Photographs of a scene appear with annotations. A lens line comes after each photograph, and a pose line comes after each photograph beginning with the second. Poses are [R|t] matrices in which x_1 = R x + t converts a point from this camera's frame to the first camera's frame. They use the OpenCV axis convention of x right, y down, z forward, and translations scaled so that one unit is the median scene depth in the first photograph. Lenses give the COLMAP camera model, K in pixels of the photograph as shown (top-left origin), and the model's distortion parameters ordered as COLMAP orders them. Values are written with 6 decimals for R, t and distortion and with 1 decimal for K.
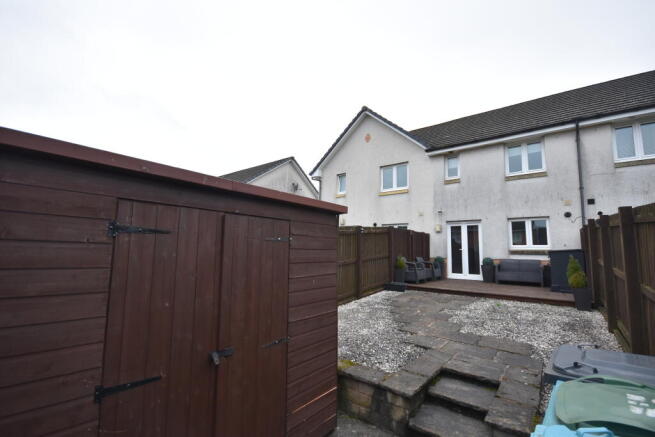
lens RADIAL K [[289.6, 0, 330.3], [0, 289.6, 219.8], [0, 0, 1]] dist [-0.001562, -0.003179]
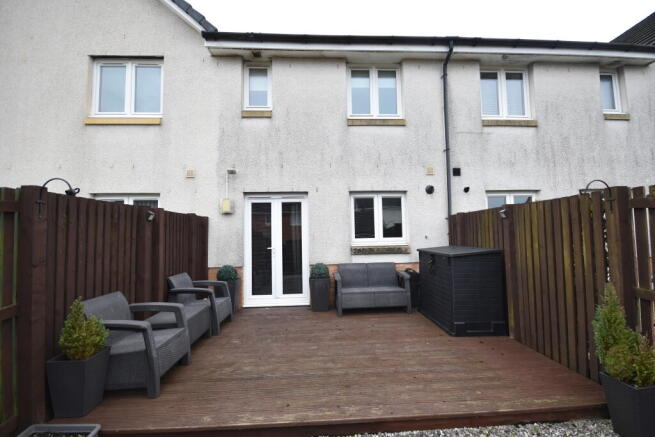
lens RADIAL K [[289.6, 0, 336.1], [0, 289.6, 219.5], [0, 0, 1]] dist [-0.001562, -0.003179]
pose [[0.744308, 0.000237, 0.667837, 0.212206], [-0.041257, 0.998106, 0.045628, 0.024901], [-0.666561, -0.061514, 0.742908, 0.591833]]
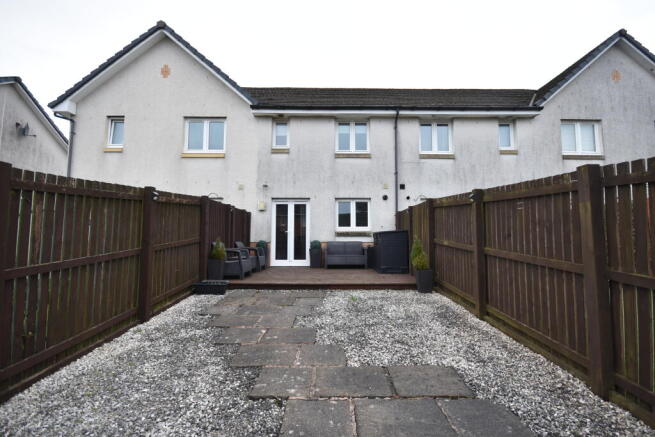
lens RADIAL K [[286.8, 0, 334.0], [0, 286.8, 220.0], [0, 0, 1]] dist [-0.000099, -0.003118]
pose [[0.774246, 0.022179, 0.632496, 0.022798], [-0.055125, 0.997951, 0.032485, 0.035777], [-0.630479, -0.060018, 0.773882, 0.279692]]
